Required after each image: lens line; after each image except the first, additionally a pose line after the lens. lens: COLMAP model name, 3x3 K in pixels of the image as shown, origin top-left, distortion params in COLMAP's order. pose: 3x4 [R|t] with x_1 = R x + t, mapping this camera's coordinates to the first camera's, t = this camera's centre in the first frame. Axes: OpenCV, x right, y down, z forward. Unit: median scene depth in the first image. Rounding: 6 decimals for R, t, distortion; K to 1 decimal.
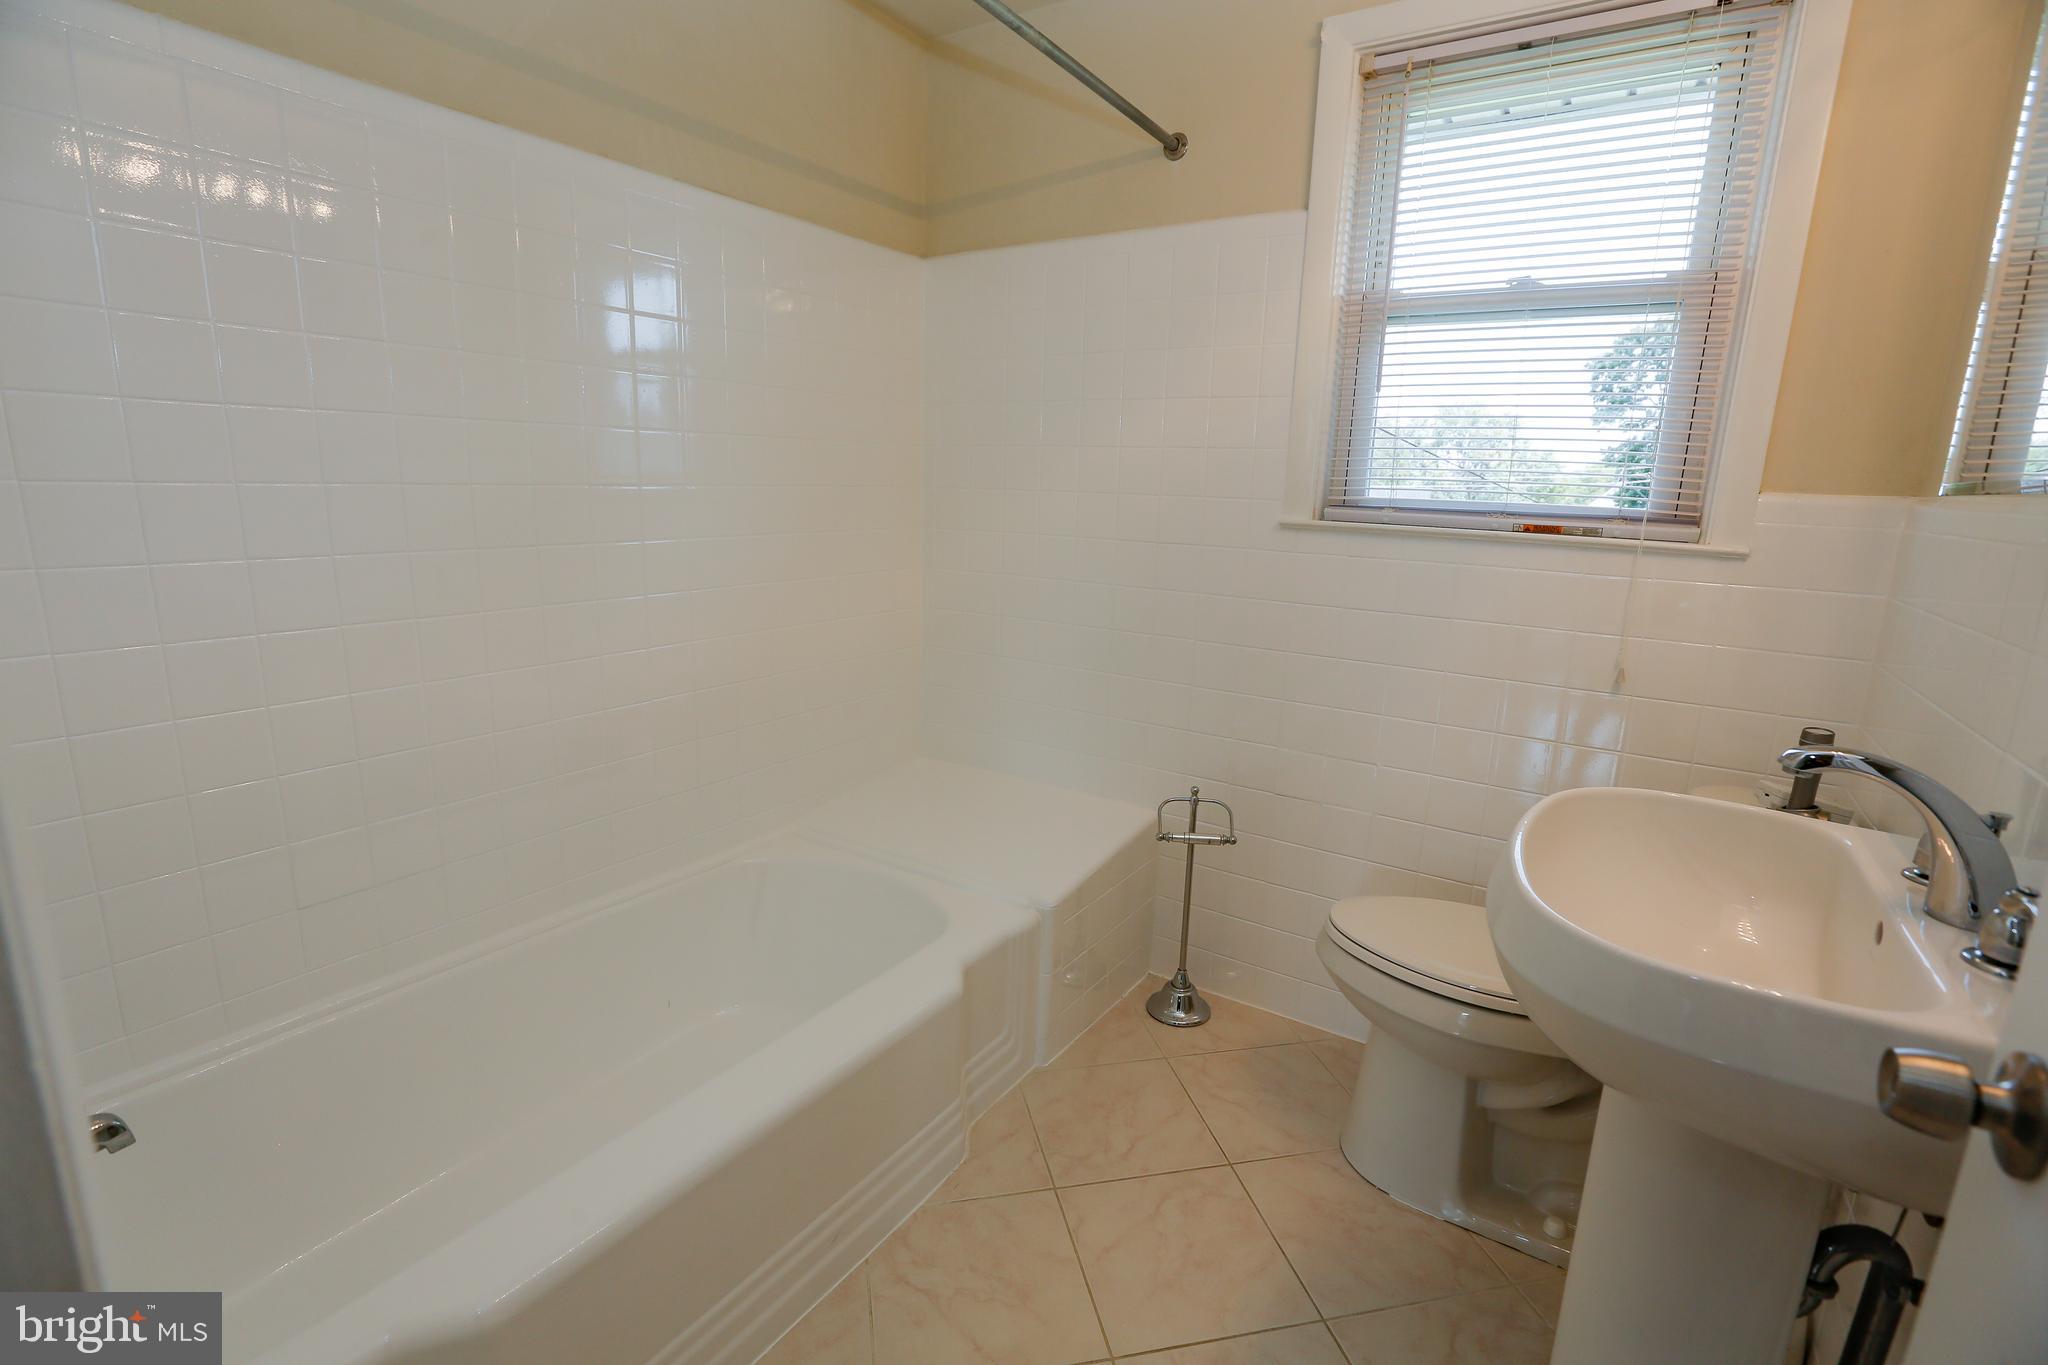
lens RADIAL K [[958.6, 0, 1015.6], [0, 958.6, 675.6], [0, 0, 1]] dist [-0.060046, 0.024800]
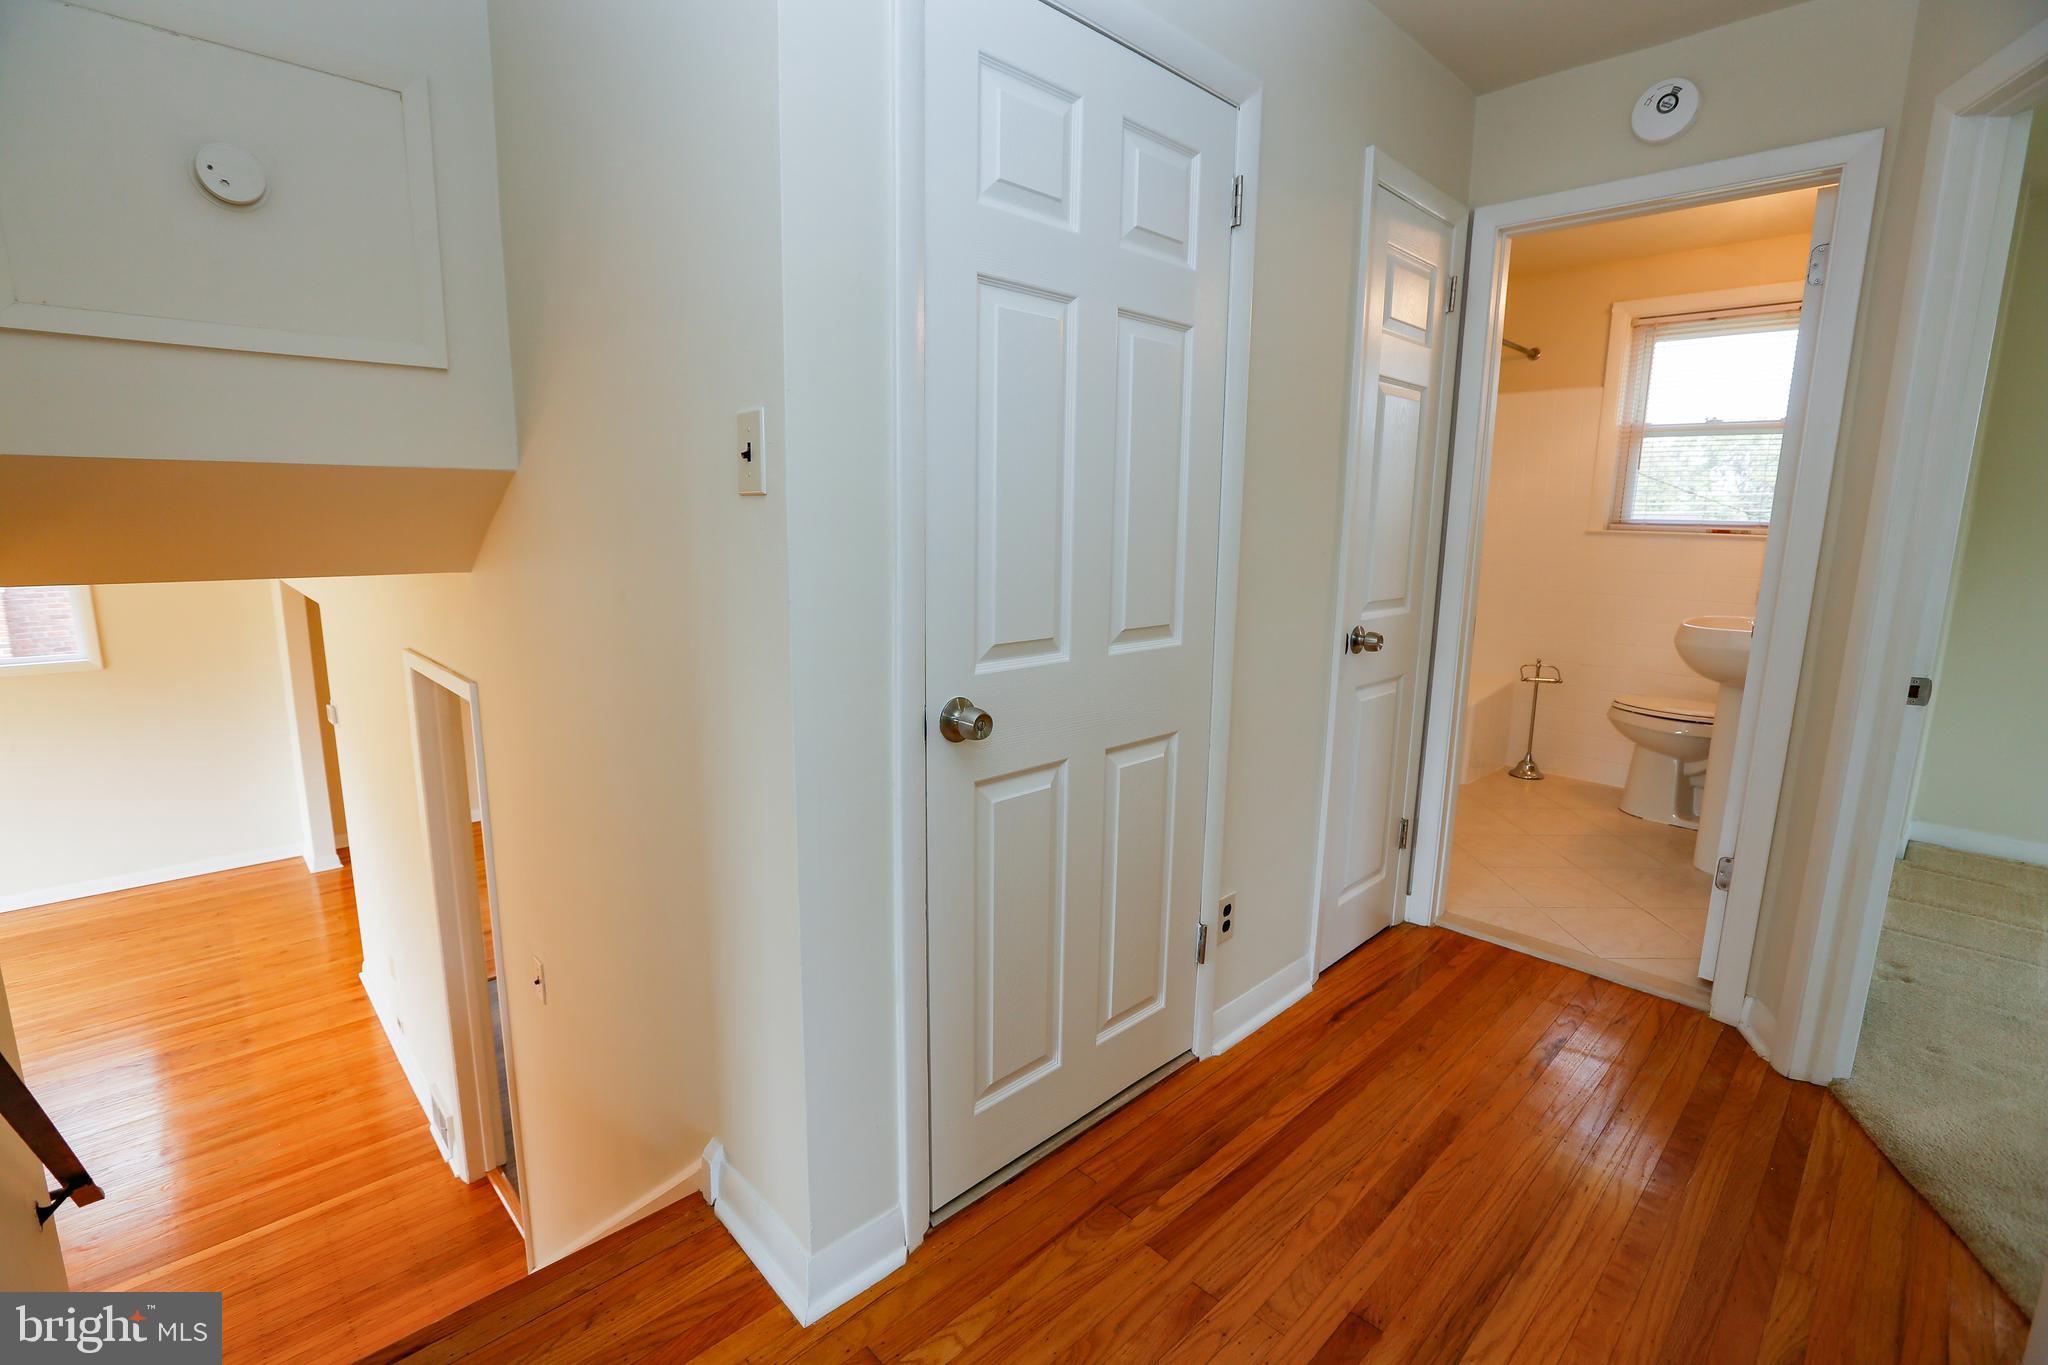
lens RADIAL K [[929.8, 0, 1015.5], [0, 929.8, 672.7], [0, 0, 1]] dist [-0.054980, 0.022392]
pose [[0.973049, 0.024661, -0.229275, -0.539667], [-0.032564, 0.998996, -0.030753, 0.287024], [0.228286, 0.037391, 0.972876, -1.394031]]
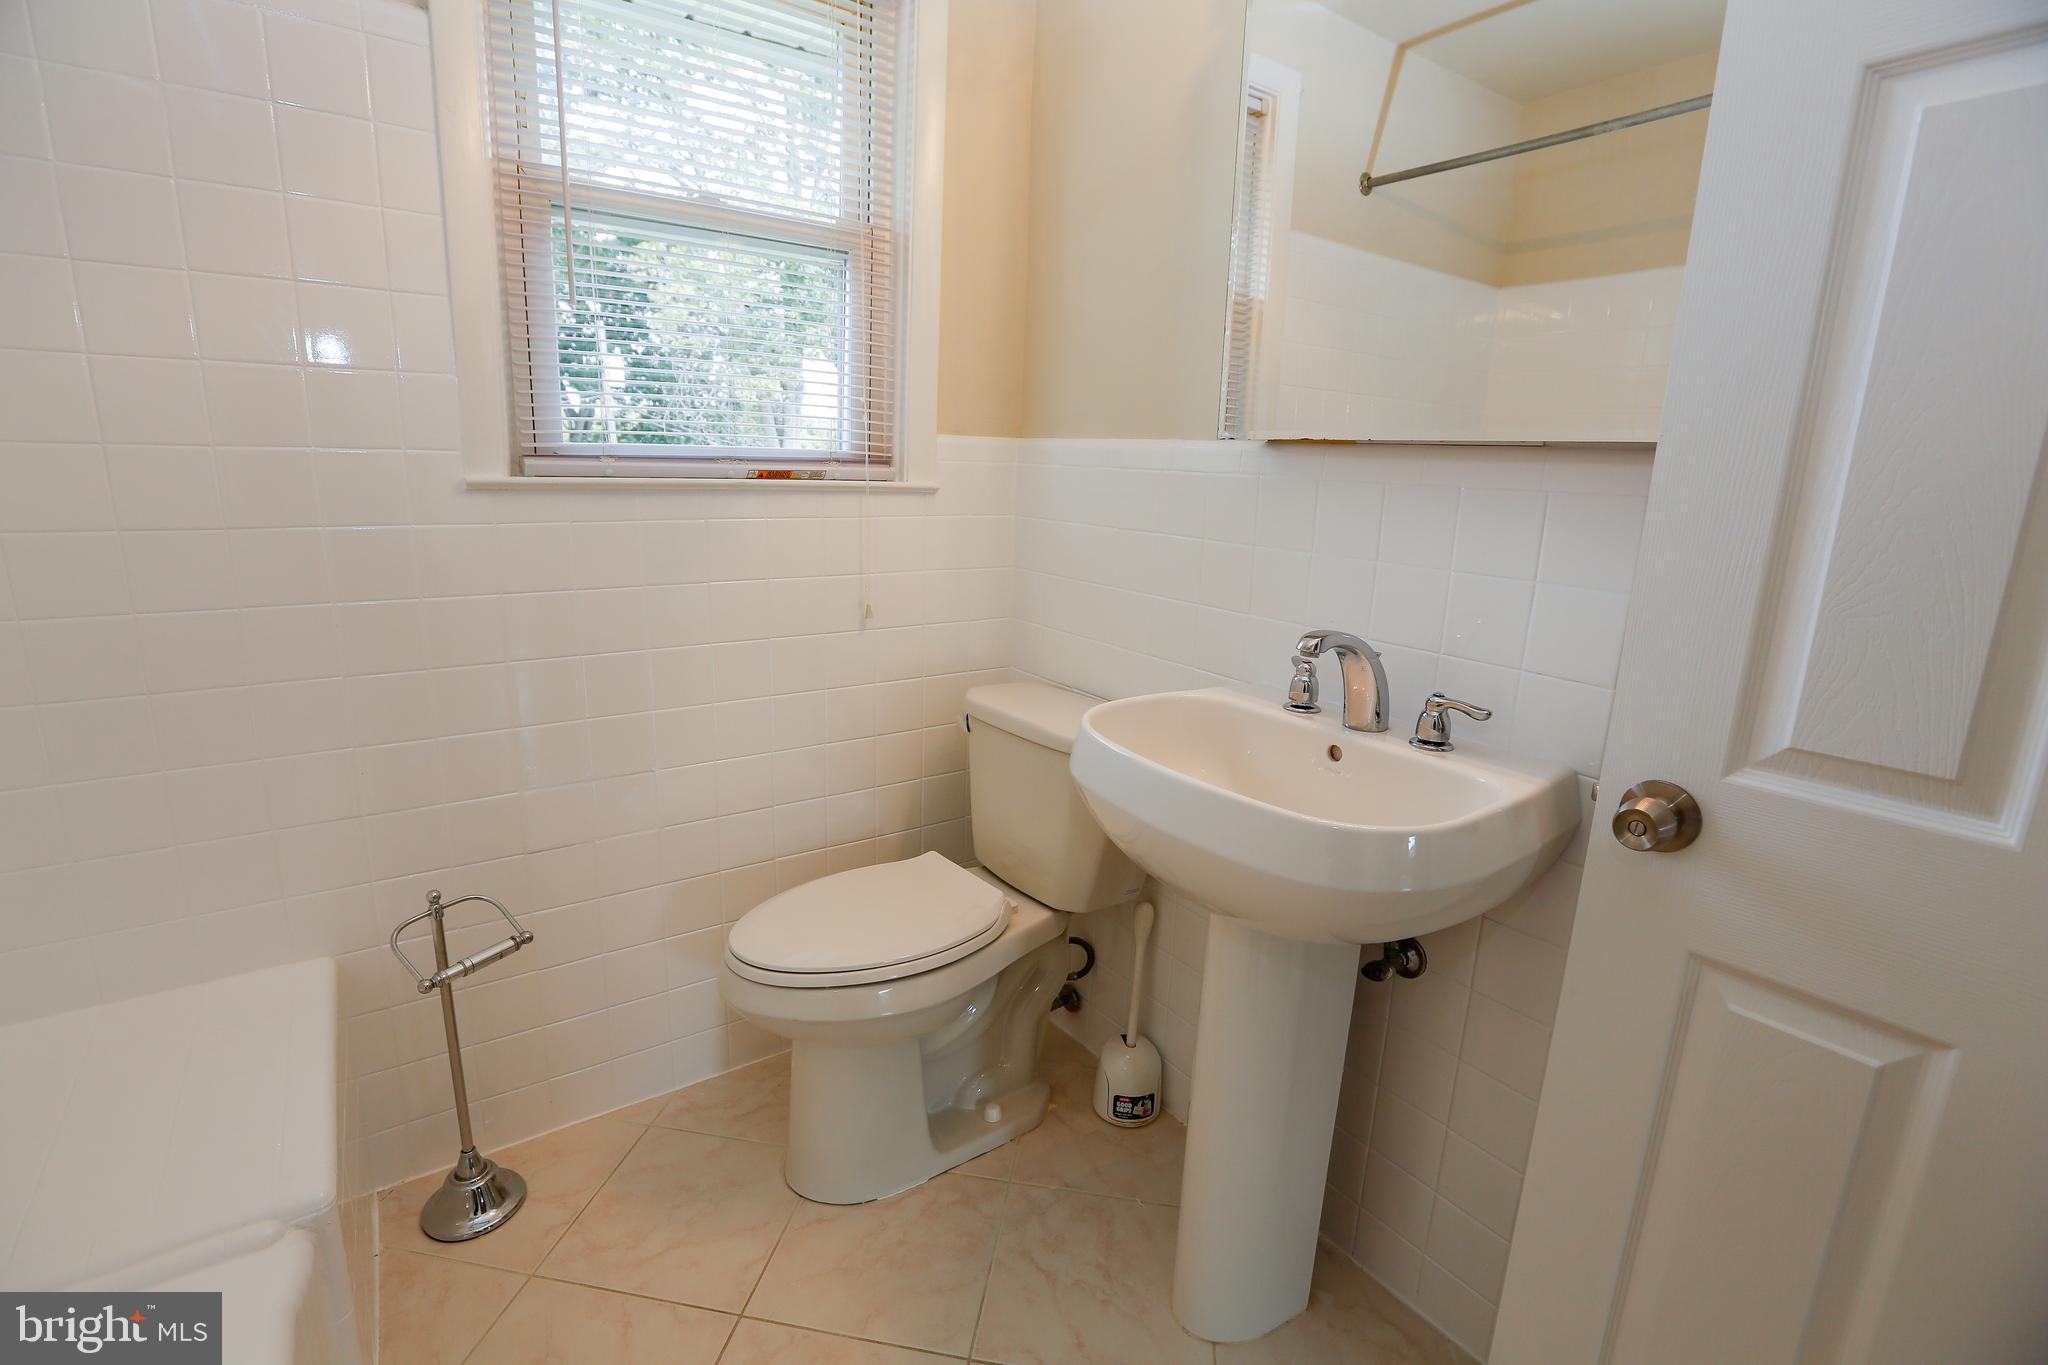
lens RADIAL K [[929.8, 0, 1015.5], [0, 929.8, 672.7], [0, 0, 1]] dist [-0.054980, 0.022392]
pose [[0.353742, -0.225463, 0.907763, -0.238813], [0.172094, 0.969633, 0.173767, -0.081113], [-0.919375, 0.094752, 0.381801, 0.436806]]
